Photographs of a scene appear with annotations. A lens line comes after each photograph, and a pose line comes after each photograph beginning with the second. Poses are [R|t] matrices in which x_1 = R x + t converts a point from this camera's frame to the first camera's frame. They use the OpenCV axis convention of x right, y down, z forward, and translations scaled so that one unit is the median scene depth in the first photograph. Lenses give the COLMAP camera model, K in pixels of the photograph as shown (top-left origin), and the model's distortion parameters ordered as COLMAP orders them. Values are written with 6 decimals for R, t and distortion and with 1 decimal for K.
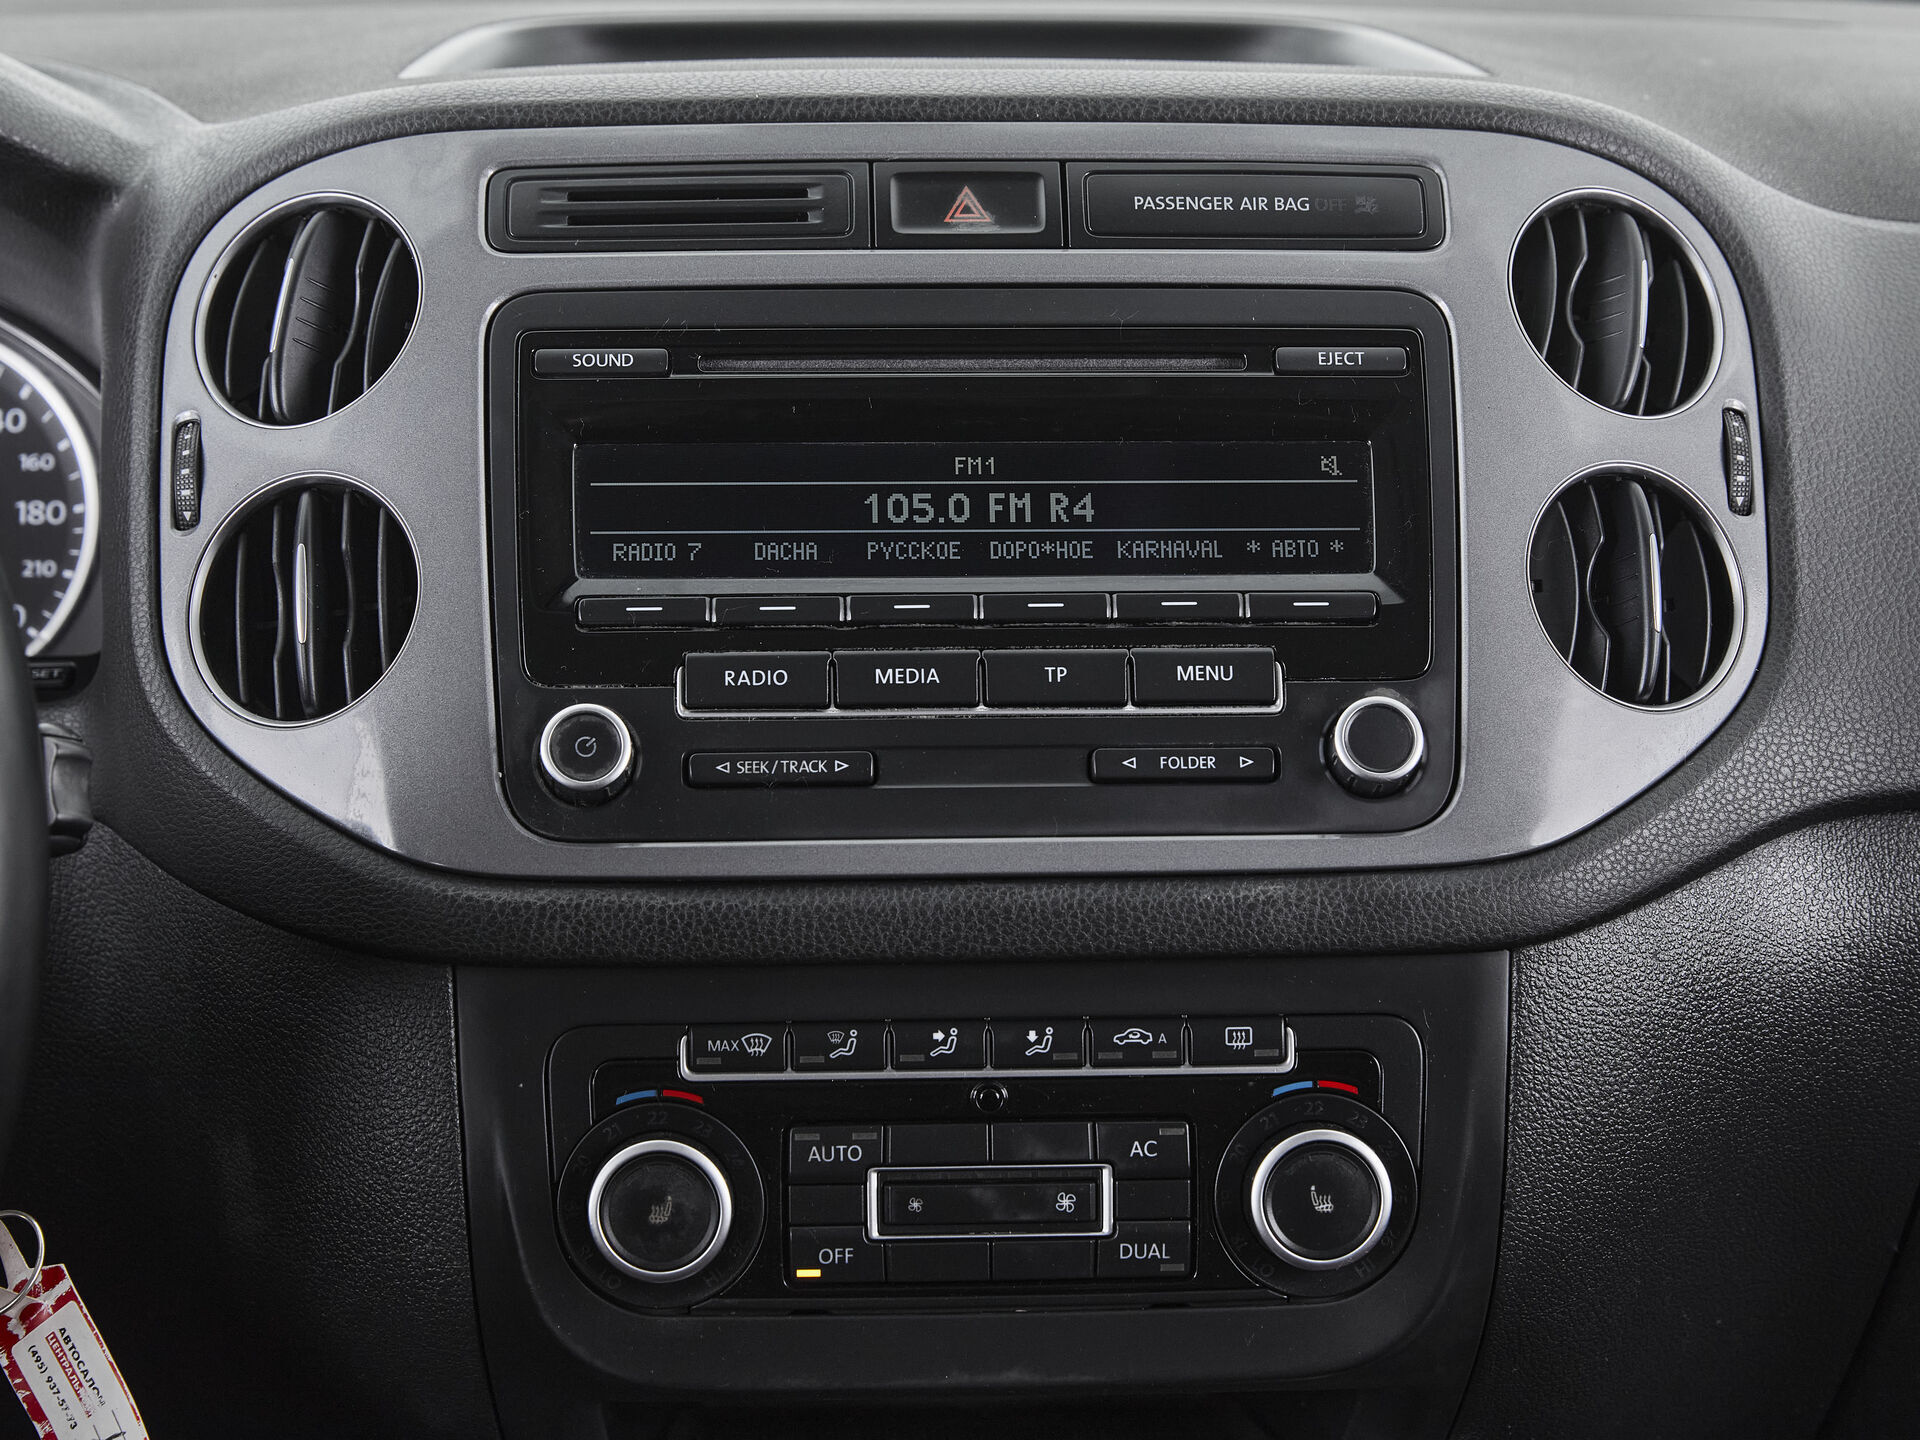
lens RADIAL K [[3801.5, 0, 960.0], [0, 3801.5, 720.0], [0, 0, 1]] dist [-0.073295, -0.054543]
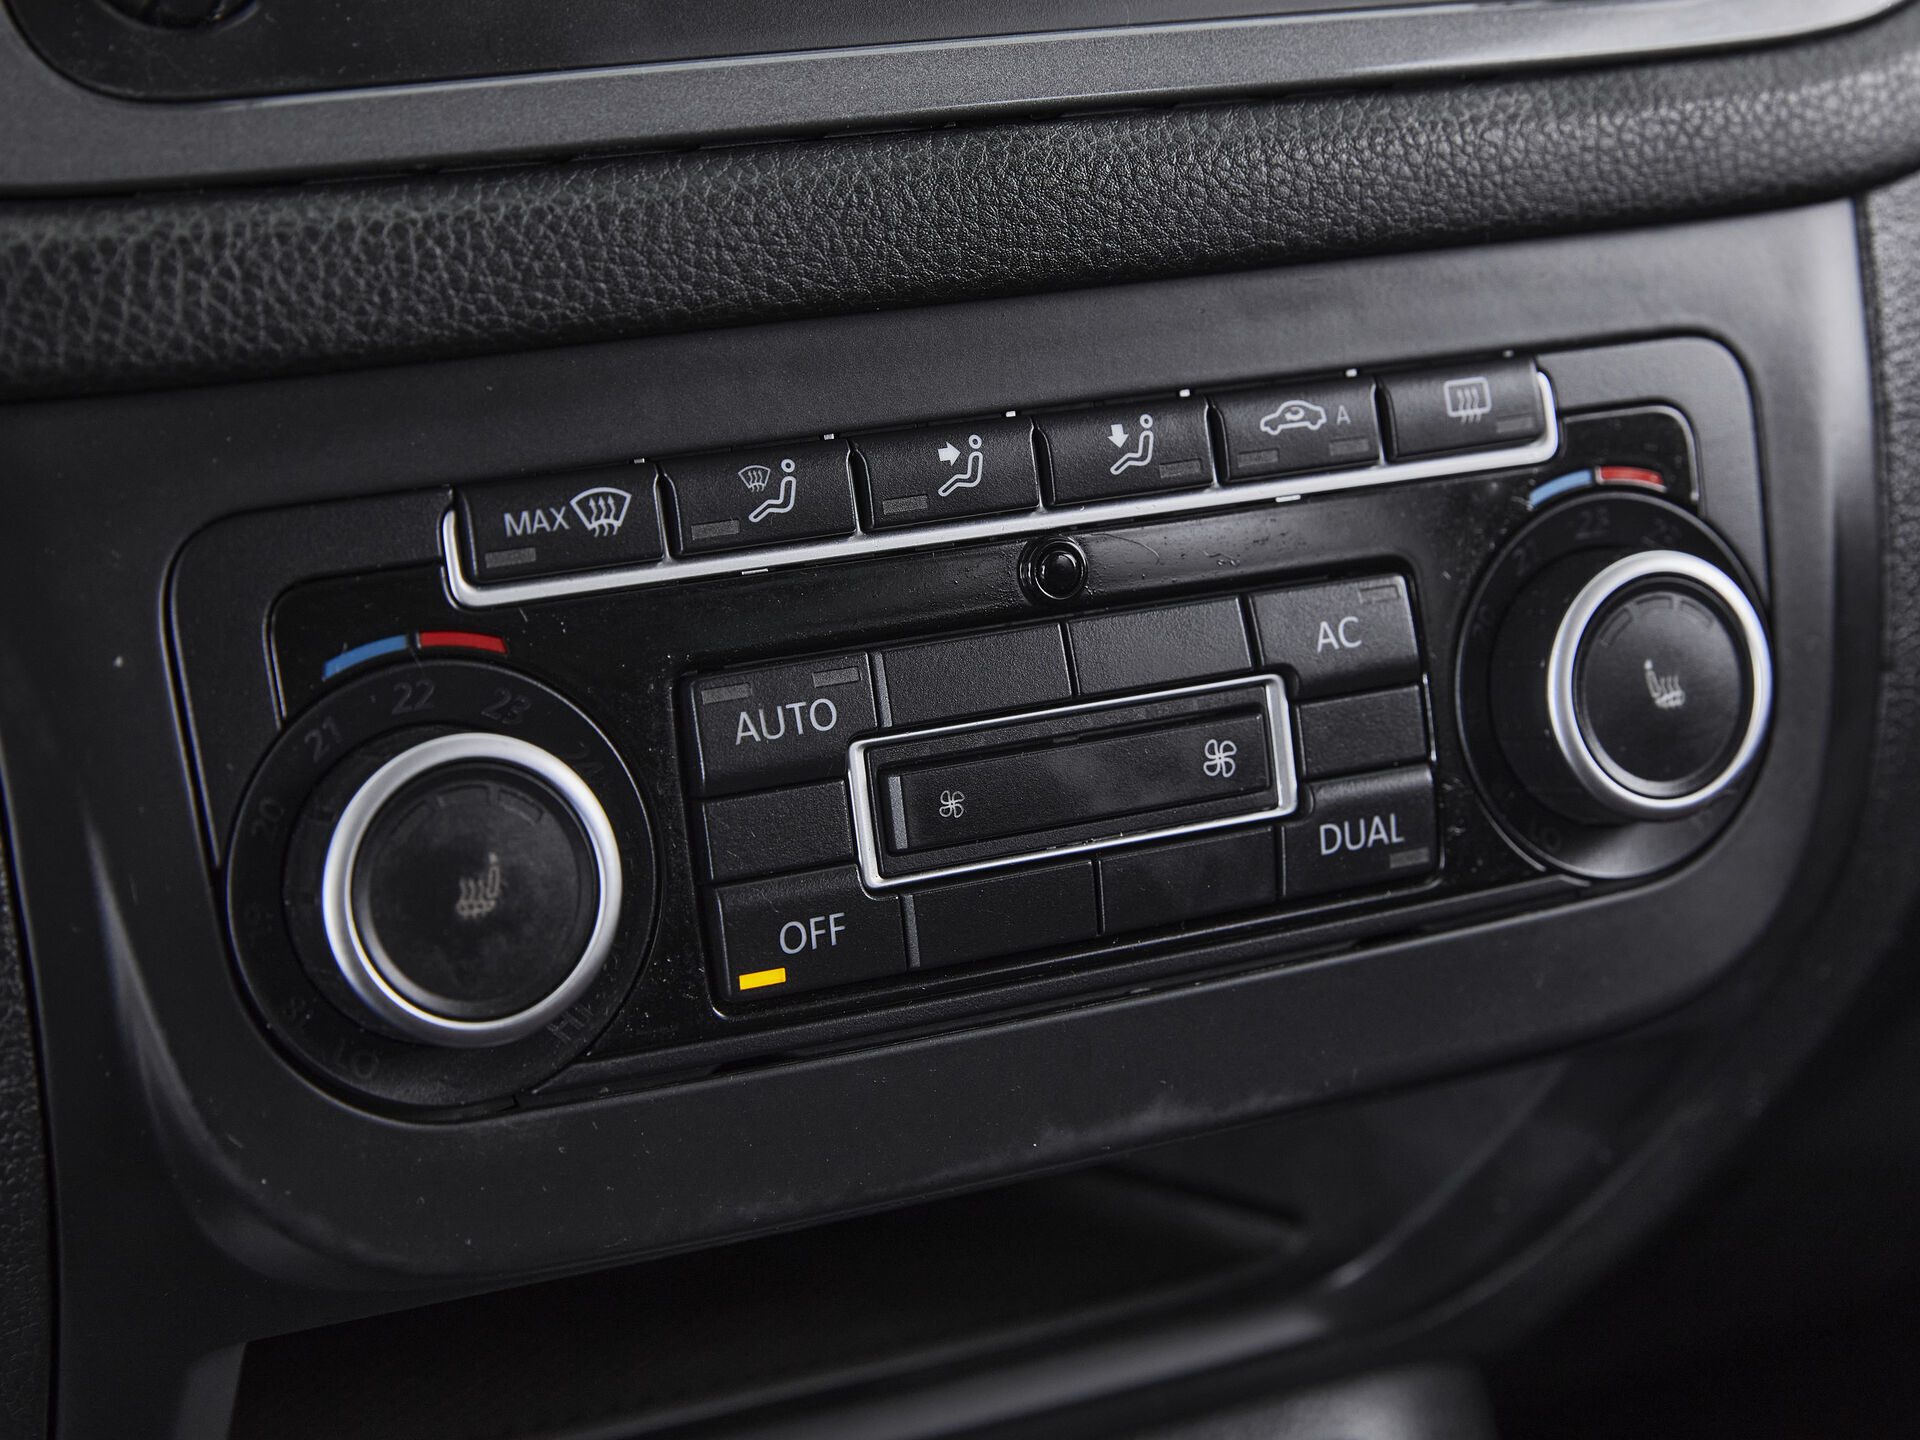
lens RADIAL K [[3859.6, 0, 960.0], [0, 3859.6, 720.0], [0, 0, 1]] dist [-0.159045, -0.011751]
pose [[0.919614, -0.133937, 0.369285, -0.189913], [0.112749, 0.990519, 0.078479, 0.078038], [-0.376295, -0.030534, 0.925997, 0.540535]]
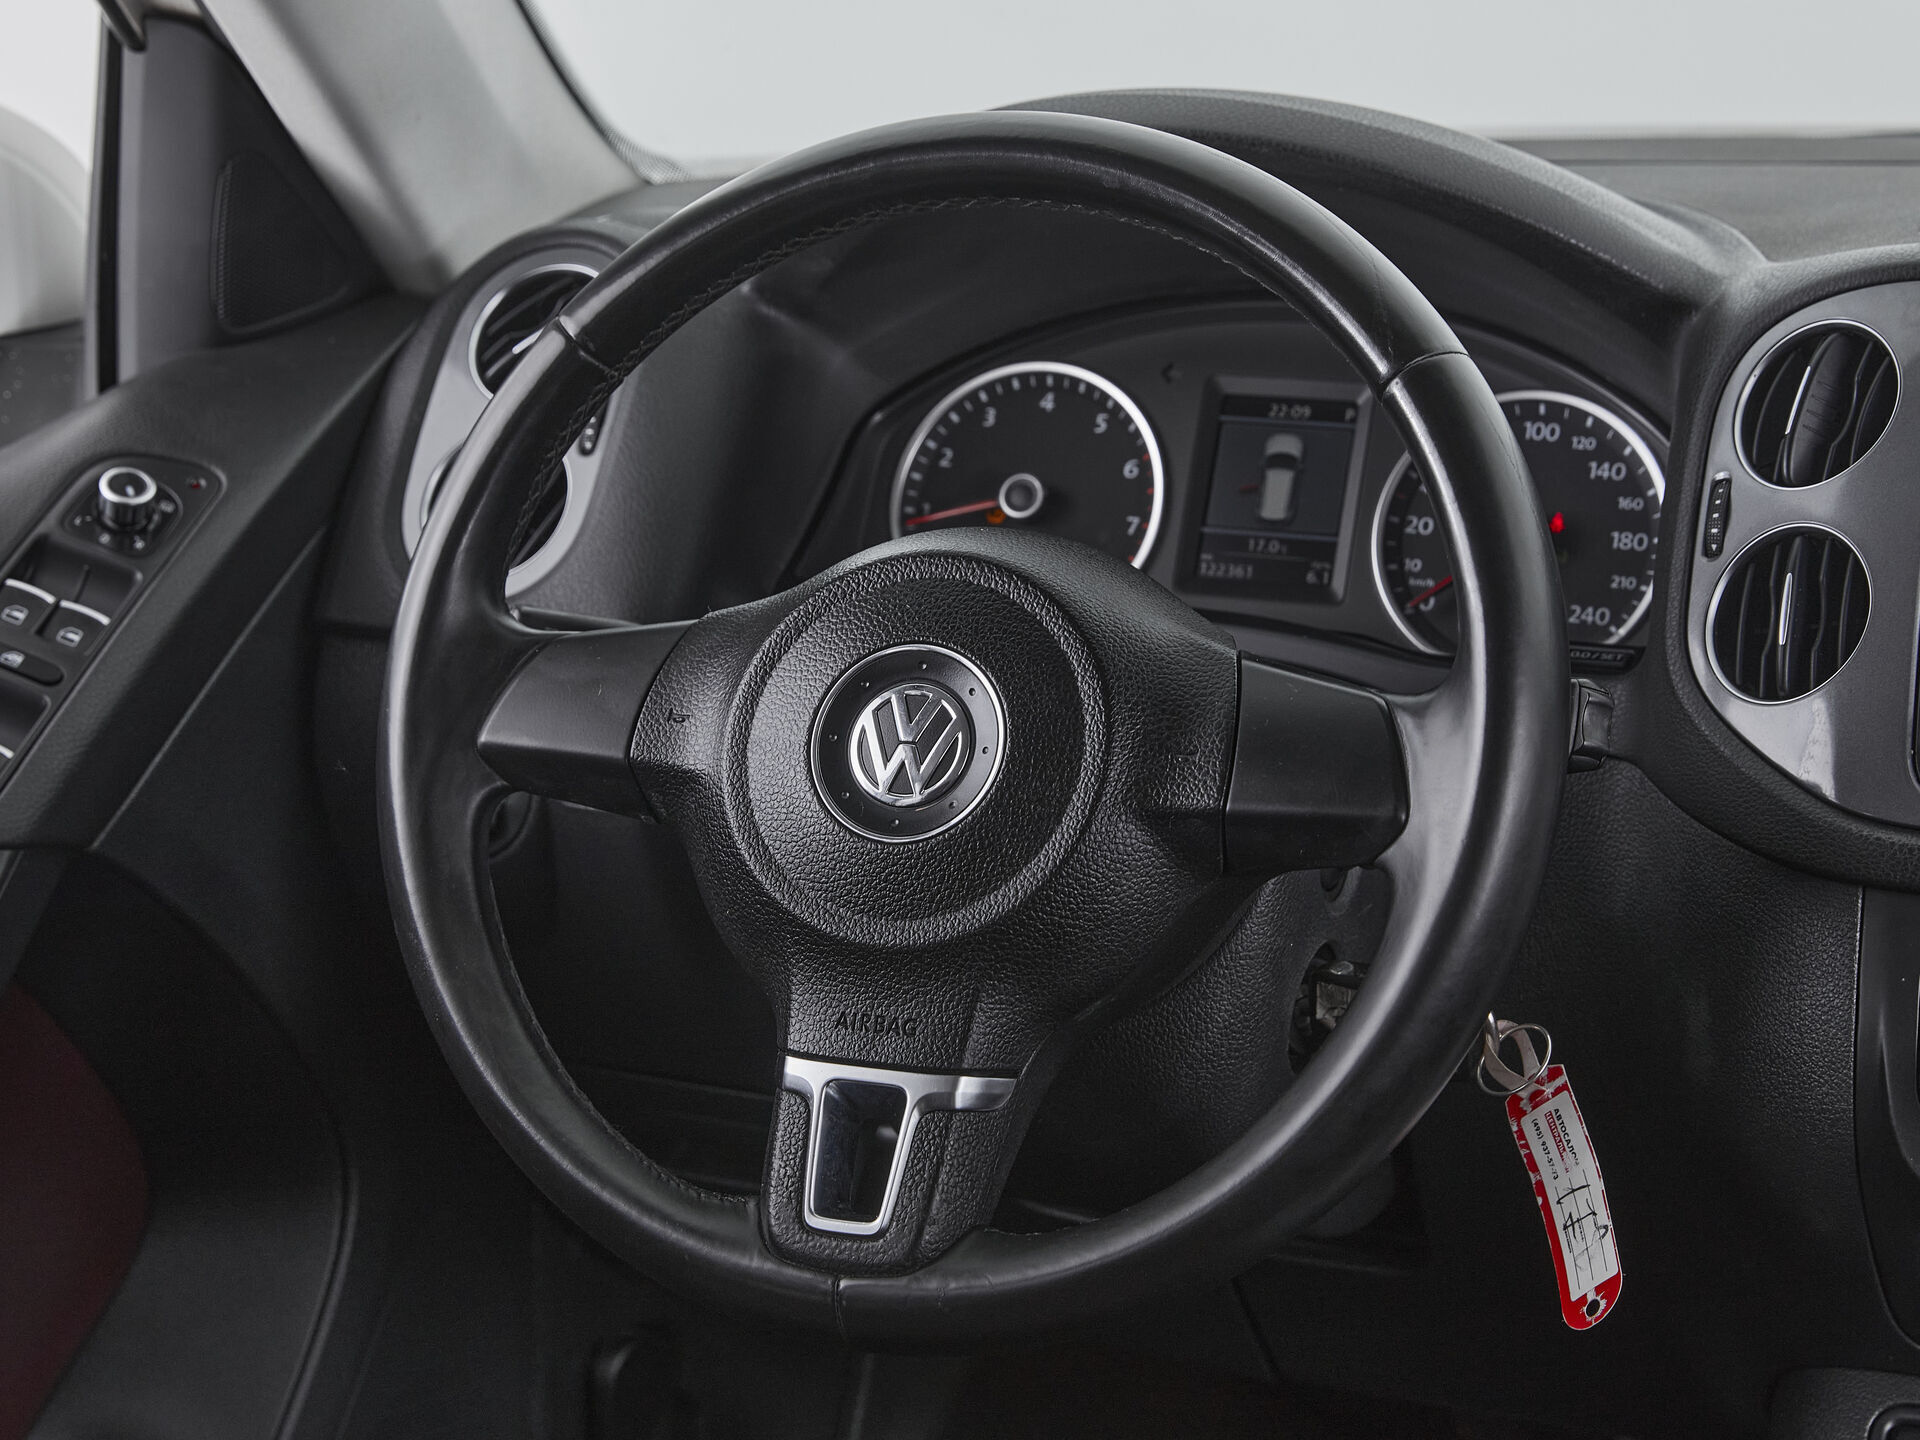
lens RADIAL K [[3484.3, 0, 960.0], [0, 3484.3, 720.0], [0, 0, 1]] dist [0.012615, 0.044404]
pose [[0.894515, 0.099847, -0.435745, 0.116898], [-0.104718, 0.994418, 0.012893, 0.022318], [0.434600, 0.034098, 0.899978, -0.278150]]
